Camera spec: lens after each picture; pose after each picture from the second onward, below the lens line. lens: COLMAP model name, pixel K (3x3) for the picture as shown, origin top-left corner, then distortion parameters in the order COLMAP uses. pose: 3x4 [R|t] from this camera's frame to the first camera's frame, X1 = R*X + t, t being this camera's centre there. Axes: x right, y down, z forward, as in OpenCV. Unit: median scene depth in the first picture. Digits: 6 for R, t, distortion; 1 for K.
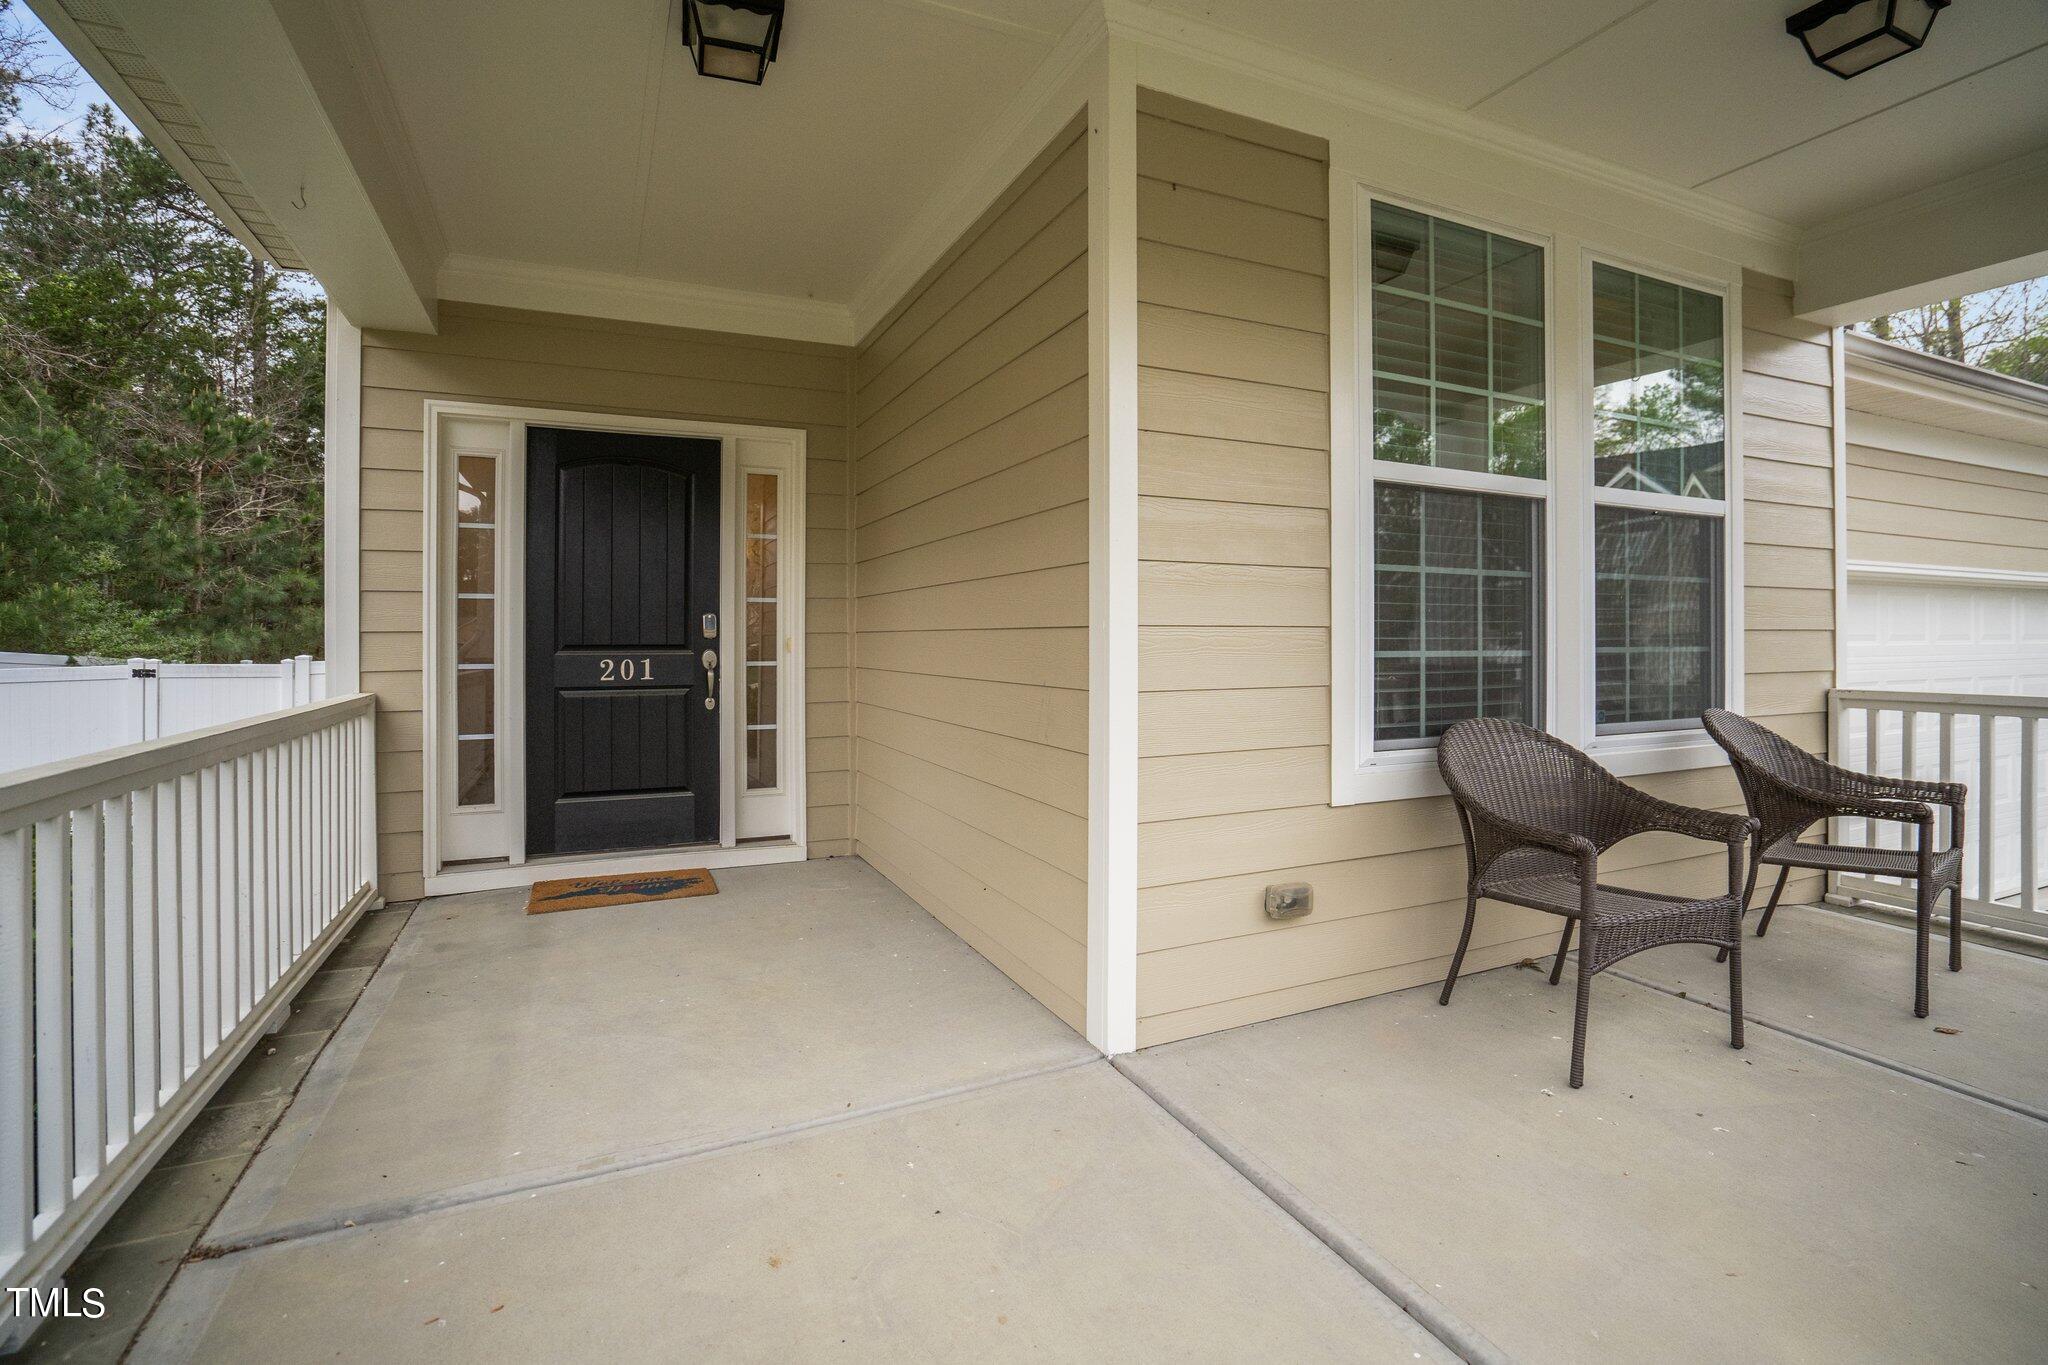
lens RADIAL K [[964.2, 0, 1023.5], [0, 964.2, 635.2], [0, 0, 1]] dist [-0.031694, 0.000337]
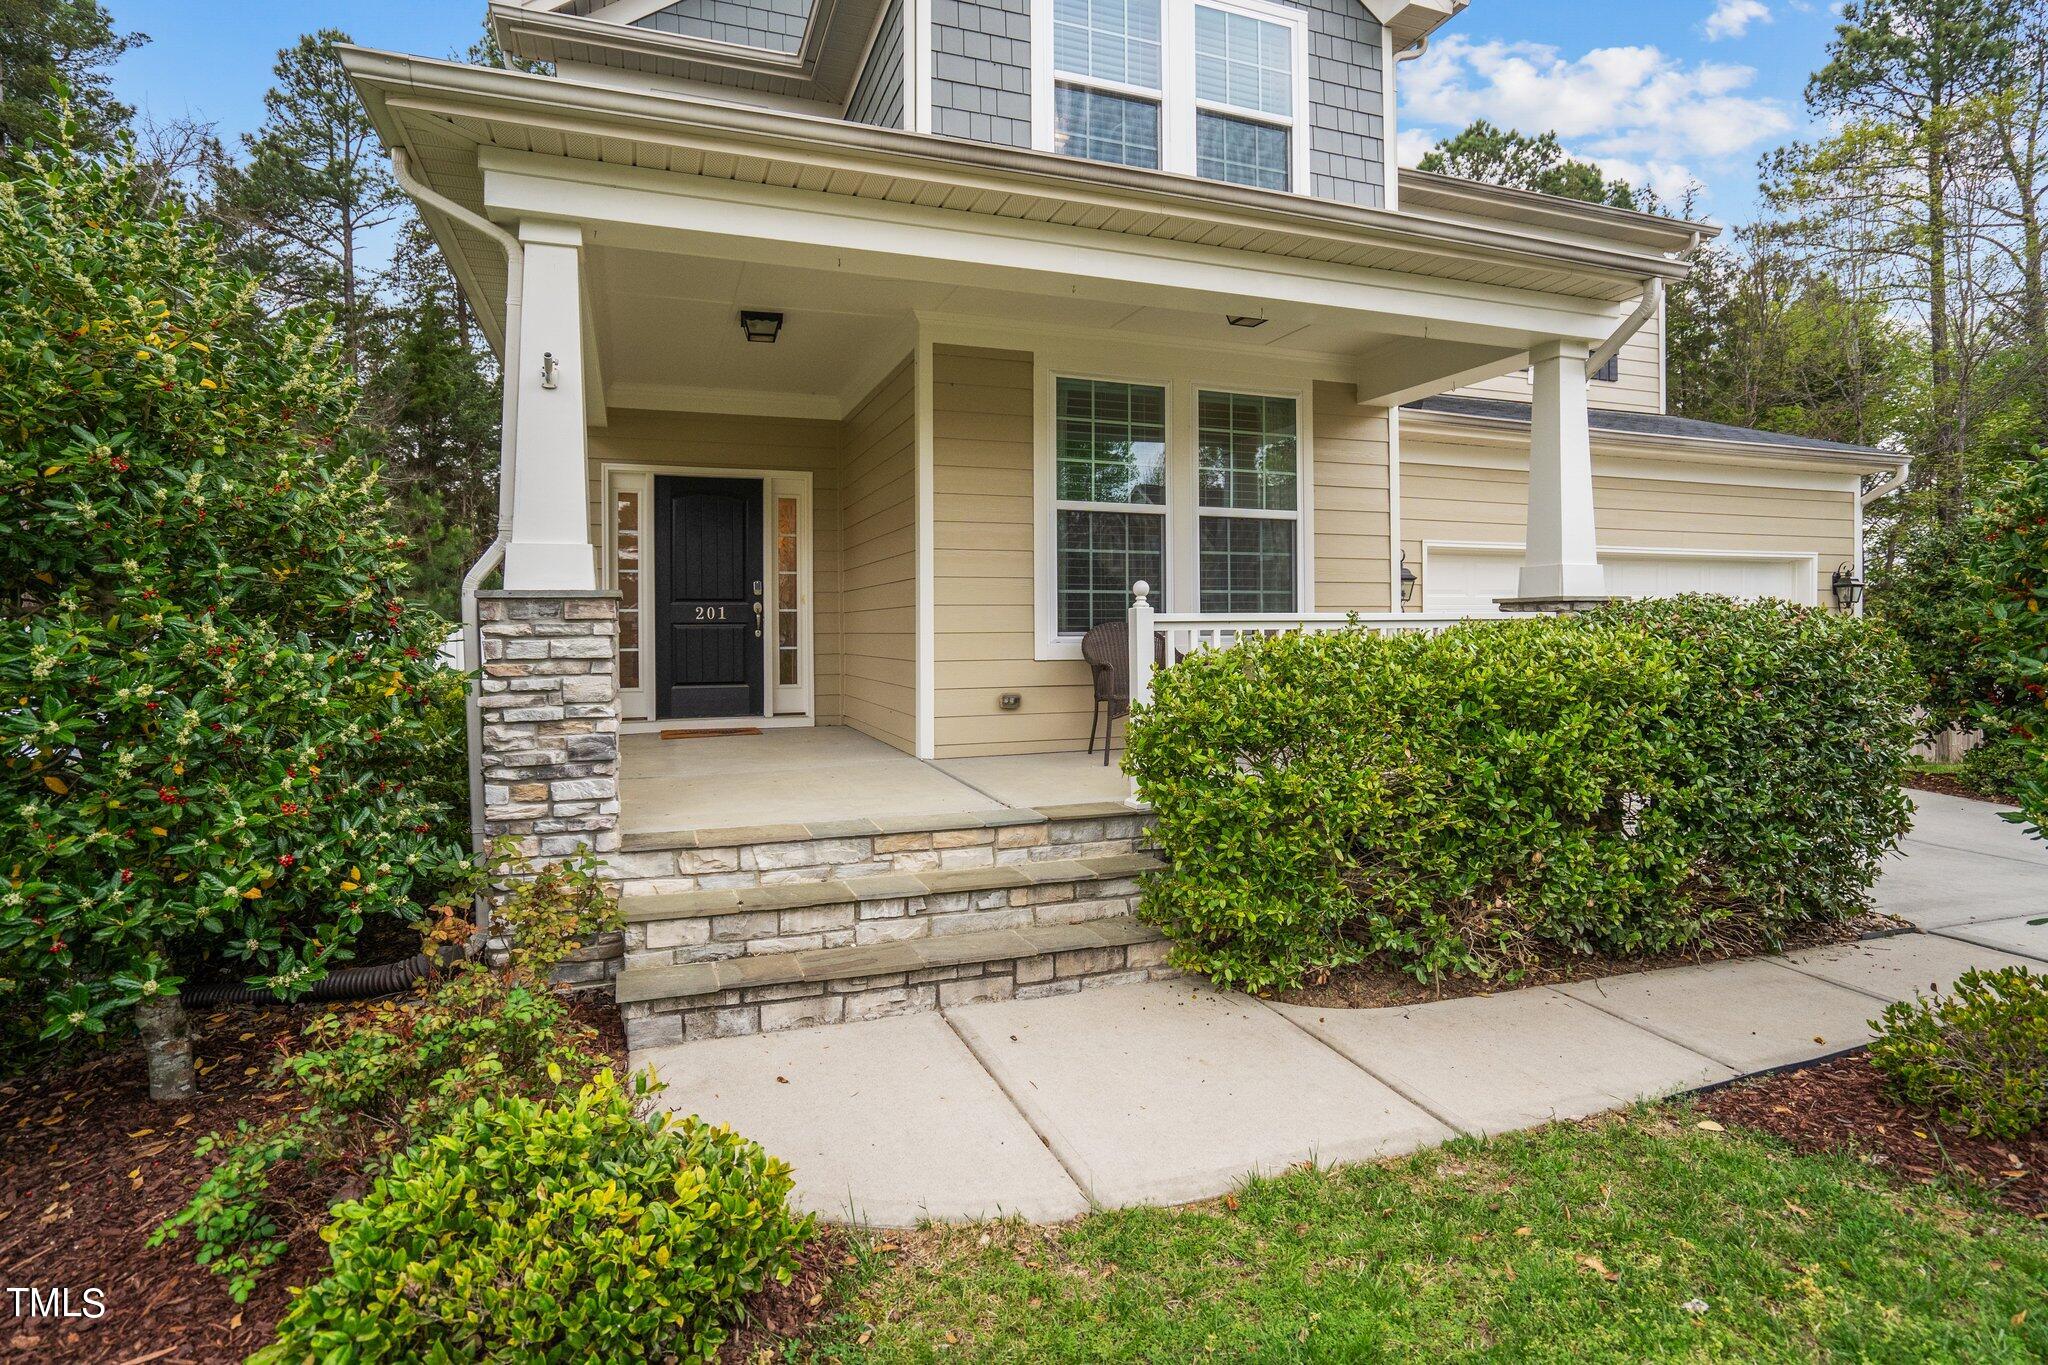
lens RADIAL K [[1055.0, 0, 1025.3], [0, 1055.0, 640.9], [0, 0, 1]] dist [-0.036779, 0.015557]
pose [[0.997246, -0.004897, -0.074002, 0.308013], [0.005996, 0.999875, 0.014639, 0.064049], [0.073921, -0.015043, 0.997151, -0.894990]]
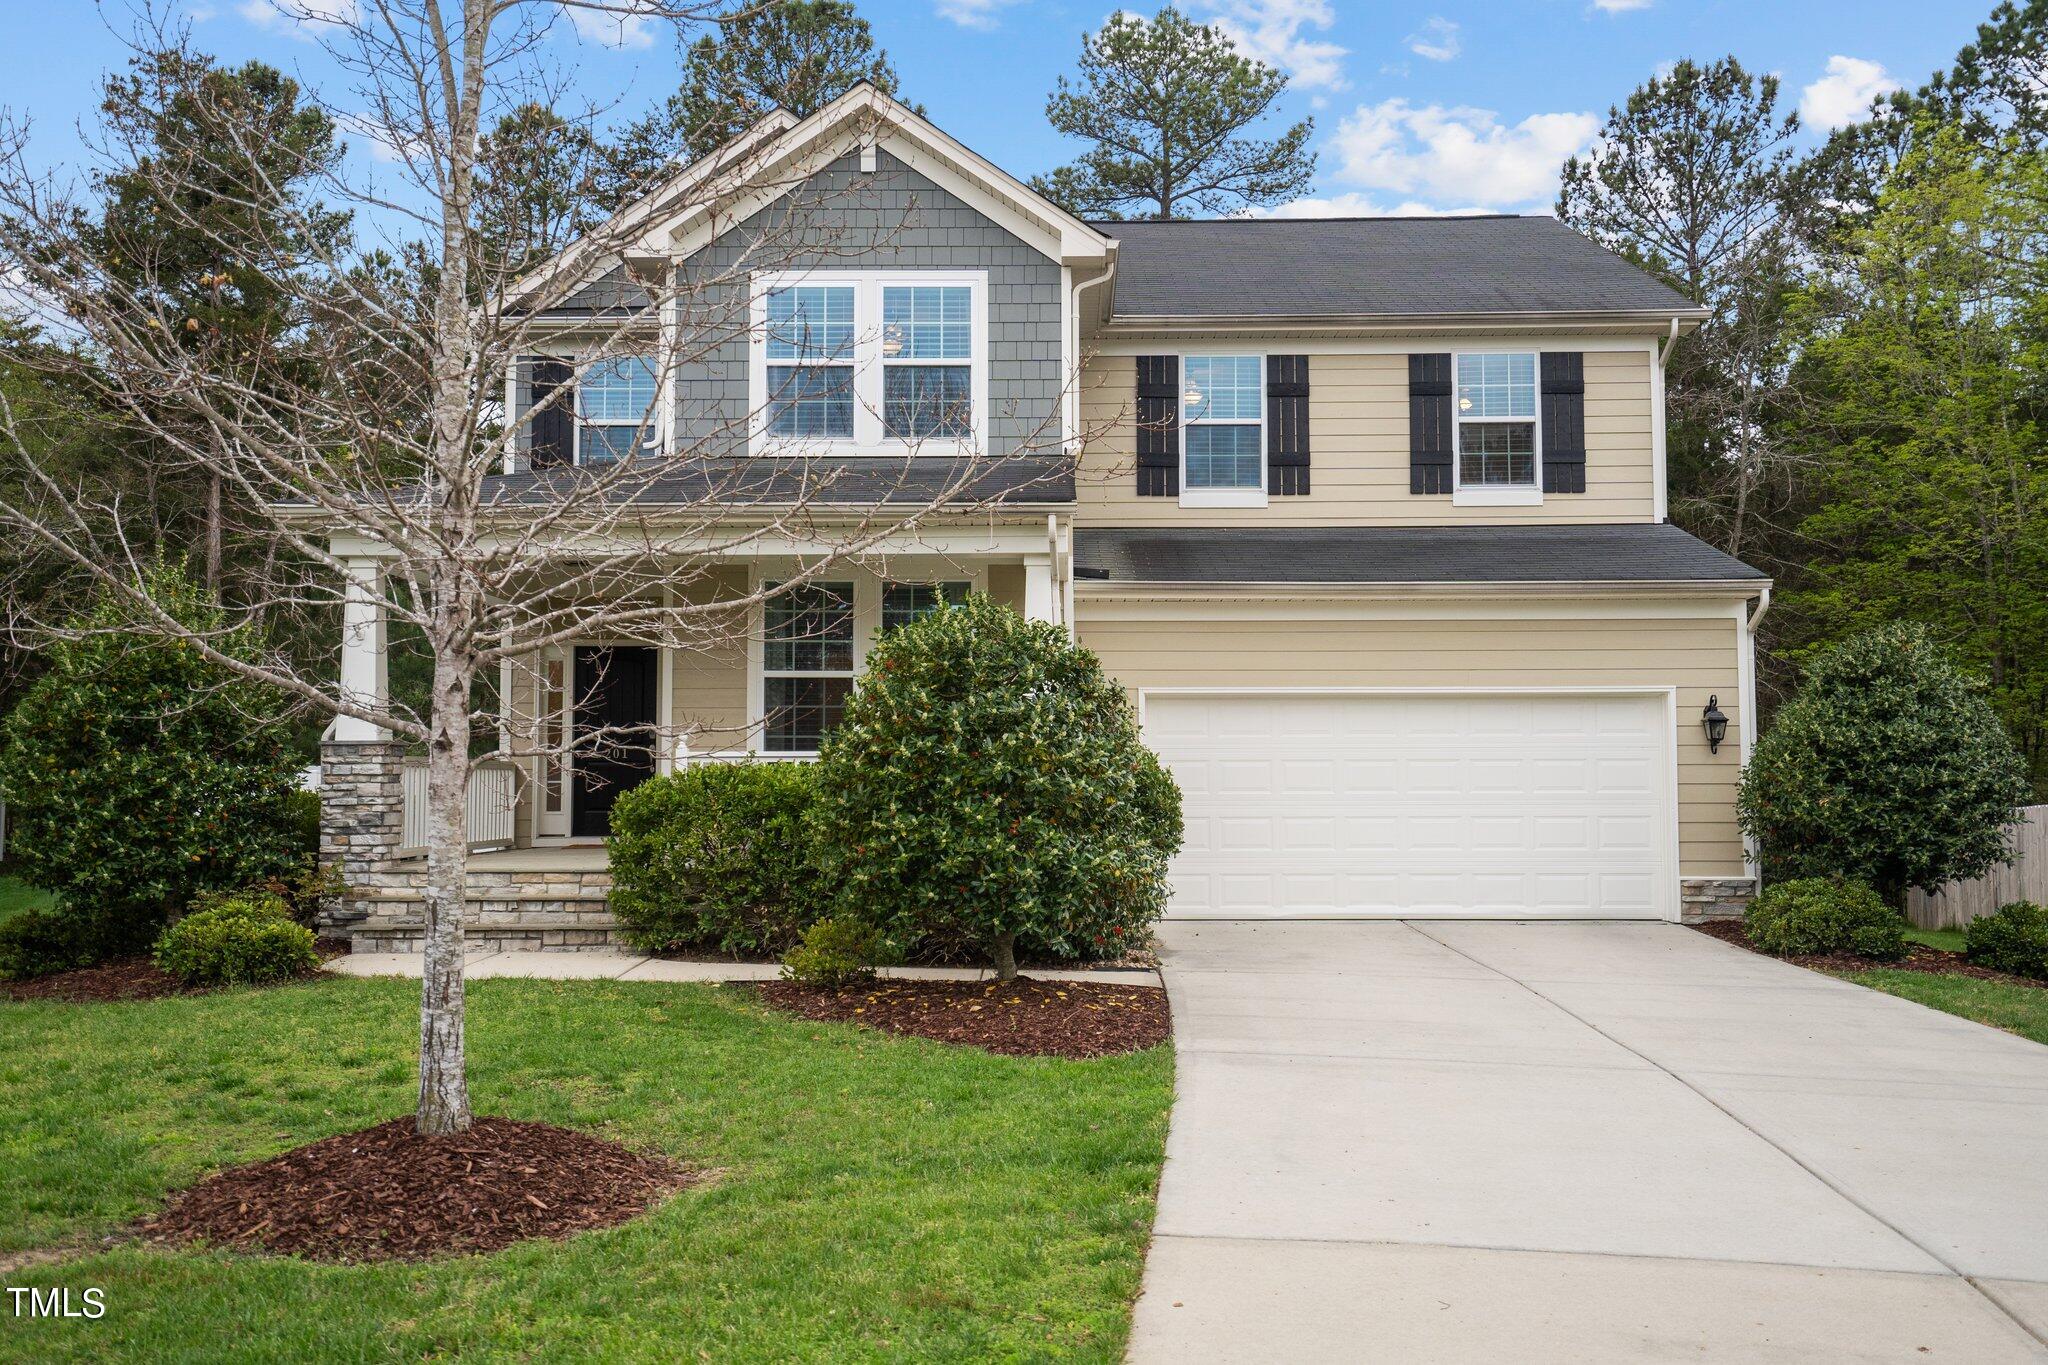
lens RADIAL K [[1760.5, 0, 1024.0], [0, 1760.5, 682.5], [0, 0, 1]] dist [0.006172, 0.085413]
pose [[0.902801, -0.027641, -0.429169, 2.269090], [0.003600, 0.998383, -0.056729, 0.110104], [0.430043, 0.049670, 0.901441, -2.345395]]
